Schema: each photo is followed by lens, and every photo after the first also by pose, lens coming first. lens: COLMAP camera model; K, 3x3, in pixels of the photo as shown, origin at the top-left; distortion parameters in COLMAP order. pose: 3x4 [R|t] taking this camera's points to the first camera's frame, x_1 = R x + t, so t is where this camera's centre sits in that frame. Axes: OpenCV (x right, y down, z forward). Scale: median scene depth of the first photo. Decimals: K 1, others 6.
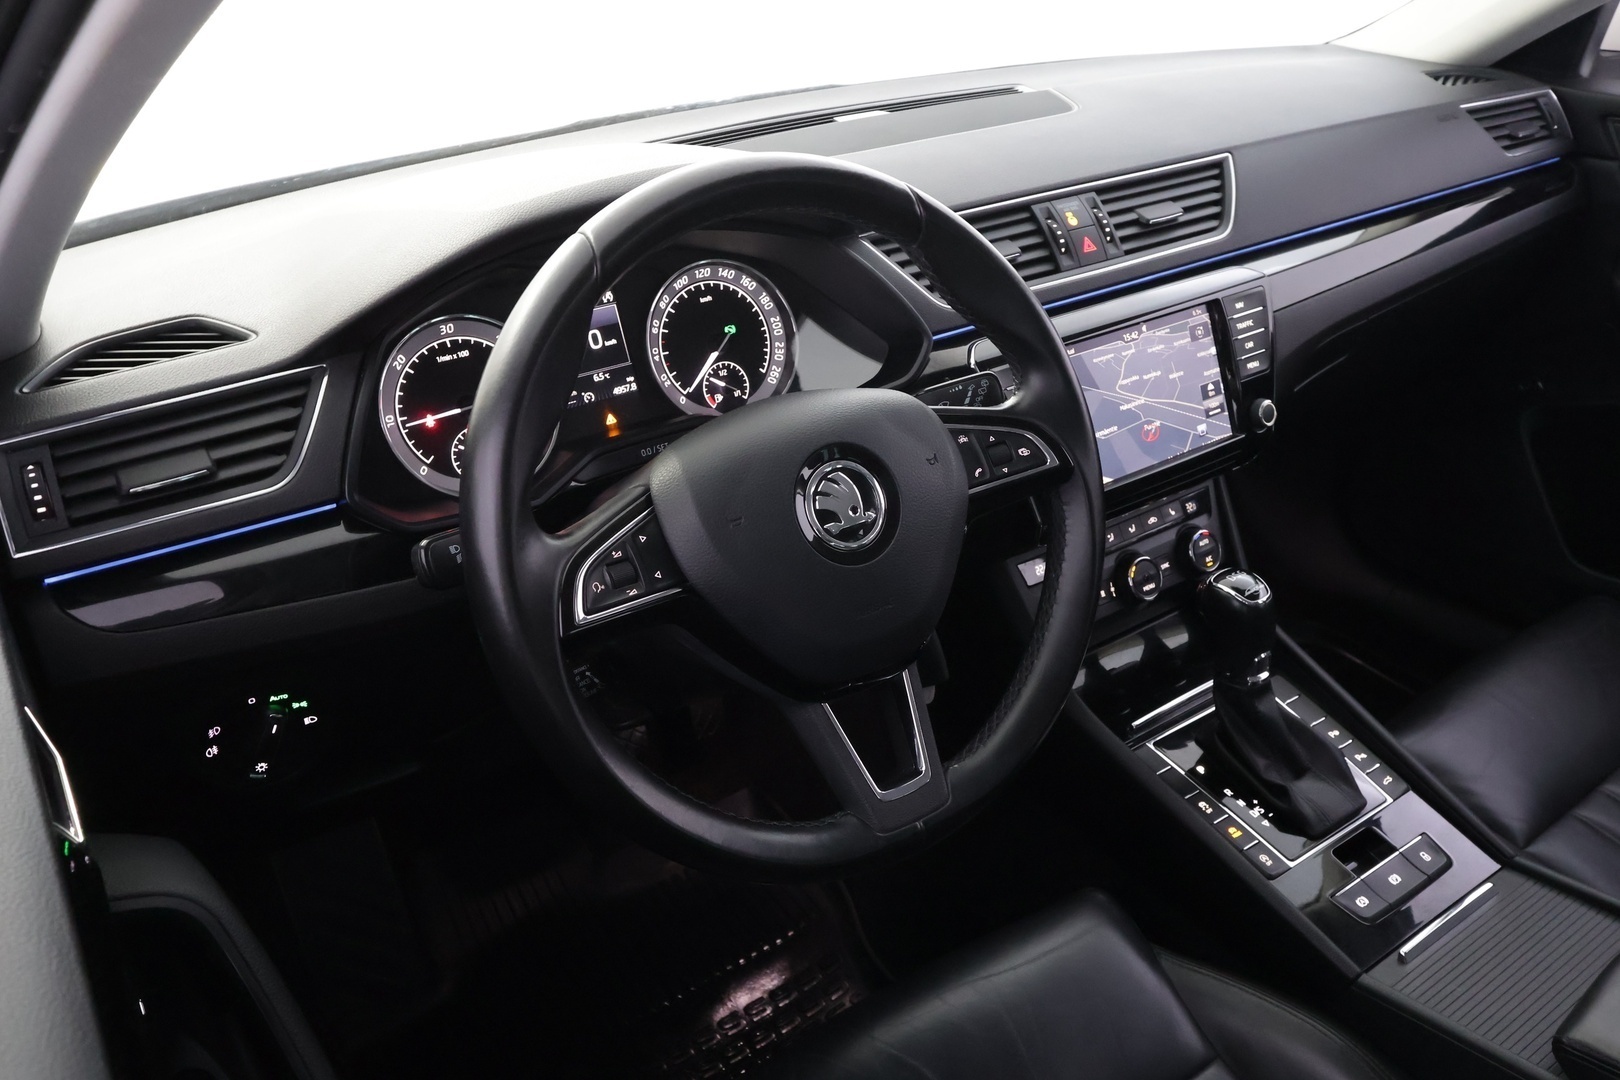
lens RADIAL K [[1265.1, 0, 810.0], [0, 1265.1, 540.0], [0, 0, 1]] dist [0.003078, 0.004389]
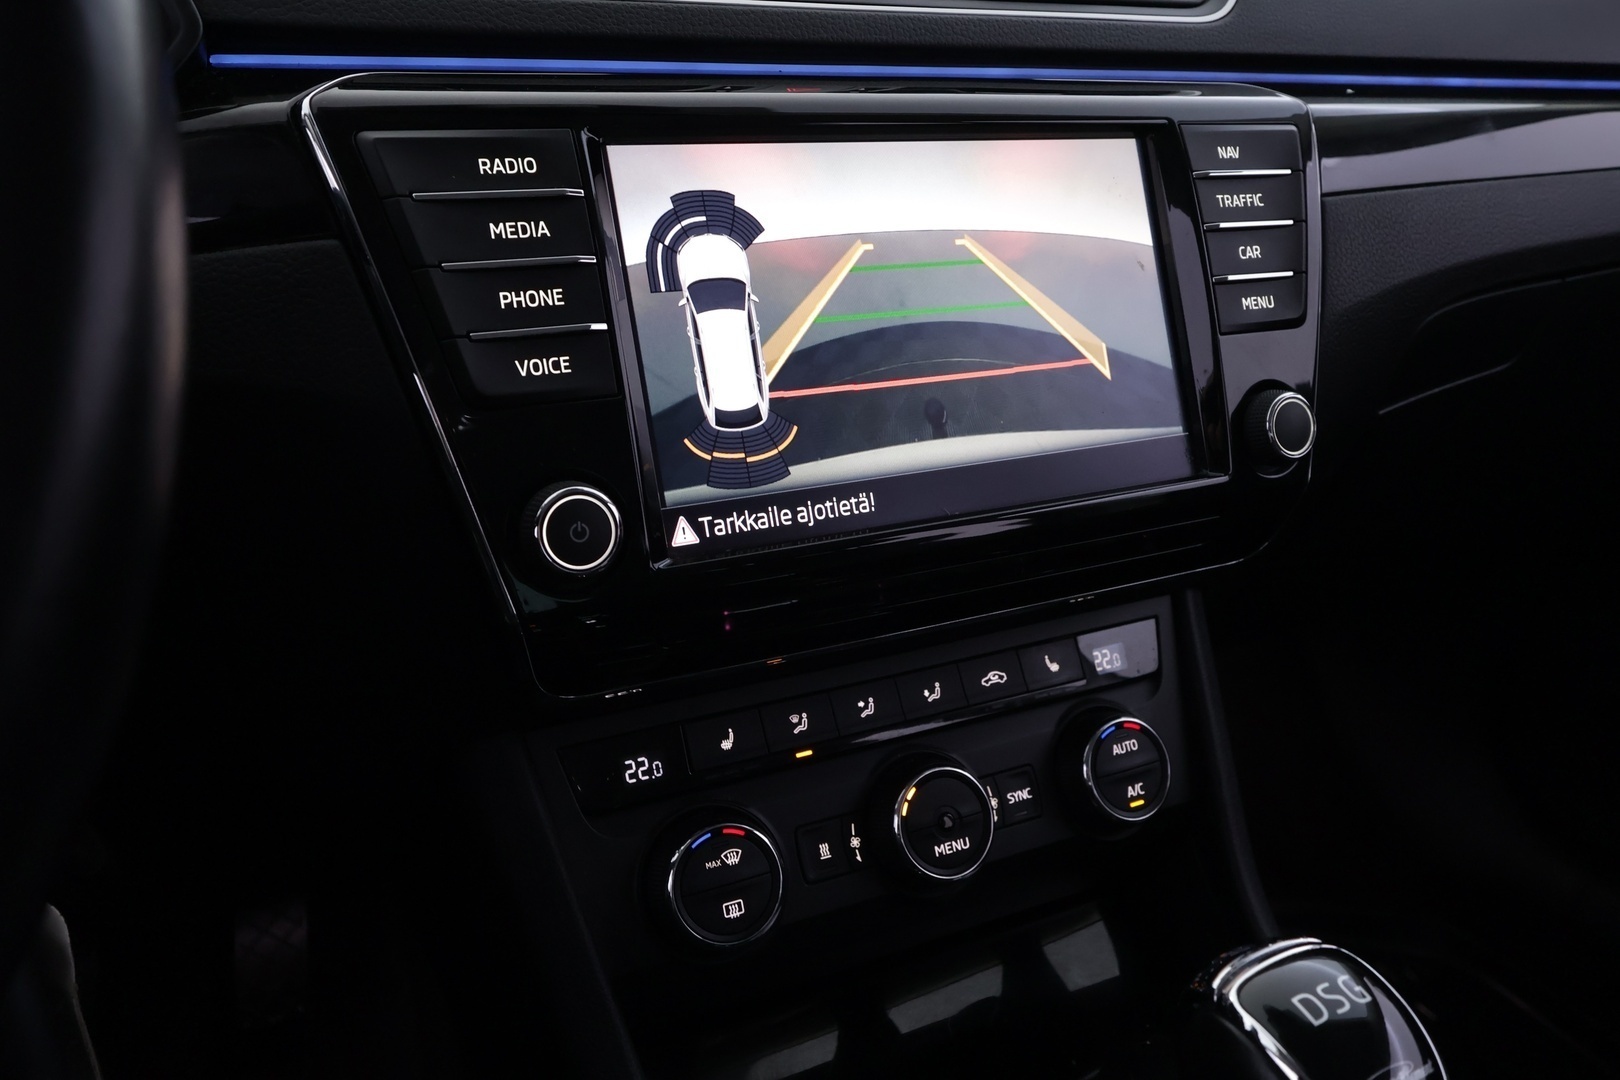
lens RADIAL K [[1265.1, 0, 810.0], [0, 1265.1, 540.0], [0, 0, 1]] dist [0.003078, 0.004389]
pose [[0.990037, 0.086759, -0.110901, 0.287147], [-0.102165, 0.984613, -0.141772, 0.004860], [0.096894, 0.151690, 0.983667, 0.668202]]
